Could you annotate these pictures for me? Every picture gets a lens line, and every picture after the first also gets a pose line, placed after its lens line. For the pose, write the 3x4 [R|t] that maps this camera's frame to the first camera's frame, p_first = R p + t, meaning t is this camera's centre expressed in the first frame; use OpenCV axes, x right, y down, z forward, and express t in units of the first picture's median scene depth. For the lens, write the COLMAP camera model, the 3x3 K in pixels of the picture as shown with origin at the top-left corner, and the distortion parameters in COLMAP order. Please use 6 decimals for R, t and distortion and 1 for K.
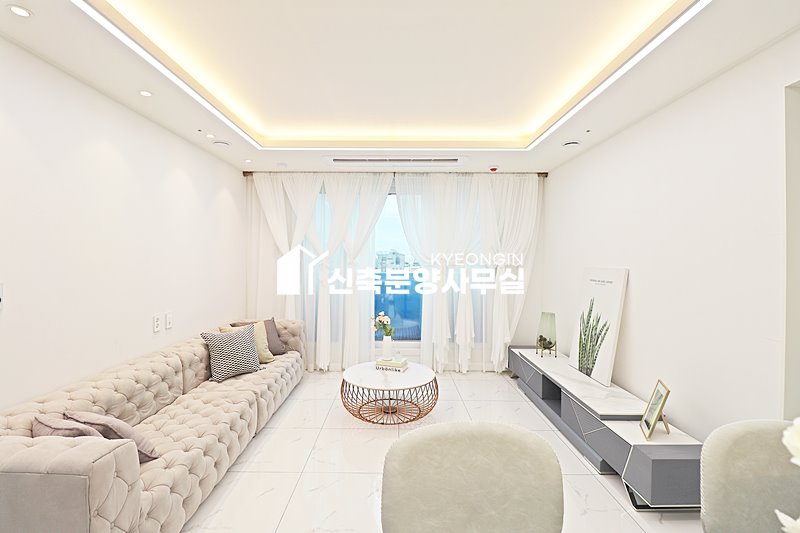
lens RADIAL K [[366.2, 0, 401.6], [0, 366.2, 263.6], [0, 0, 1]] dist [-0.010732, -0.006316]
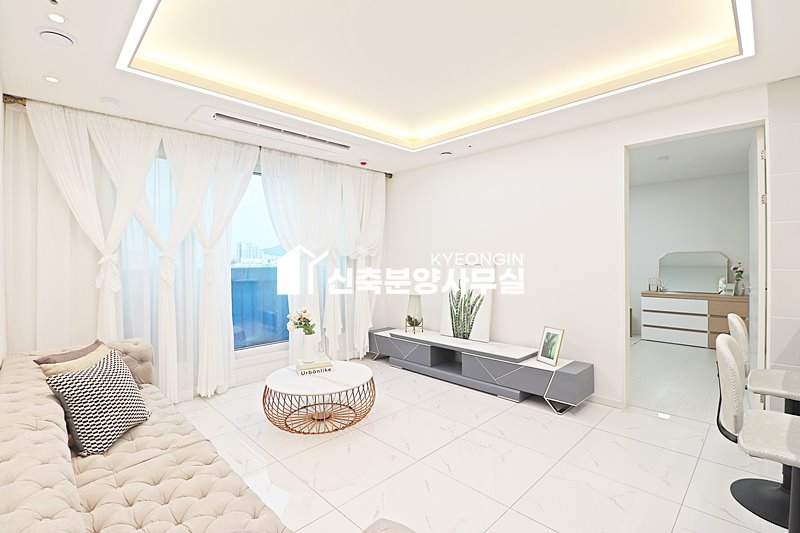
lens RADIAL K [[366.2, 0, 395.7], [0, 366.2, 263.2], [0, 0, 1]] dist [-0.010732, -0.006316]
pose [[0.712564, -0.020631, 0.701304, -0.515374], [0.020022, 0.999758, 0.009067, 0.024039], [-0.701322, 0.007581, 0.712805, 0.236642]]
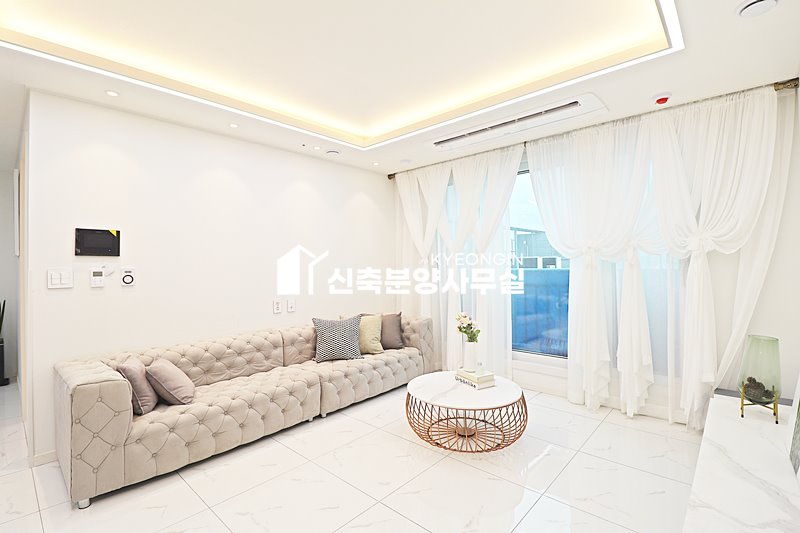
lens RADIAL K [[366.2, 0, 394.9], [0, 366.2, 261.2], [0, 0, 1]] dist [-0.010732, -0.006316]
pose [[0.742534, -0.023376, -0.669400, 0.392195], [0.009130, 0.999651, -0.024780, 0.037737], [0.669746, 0.012289, 0.742489, 0.282659]]
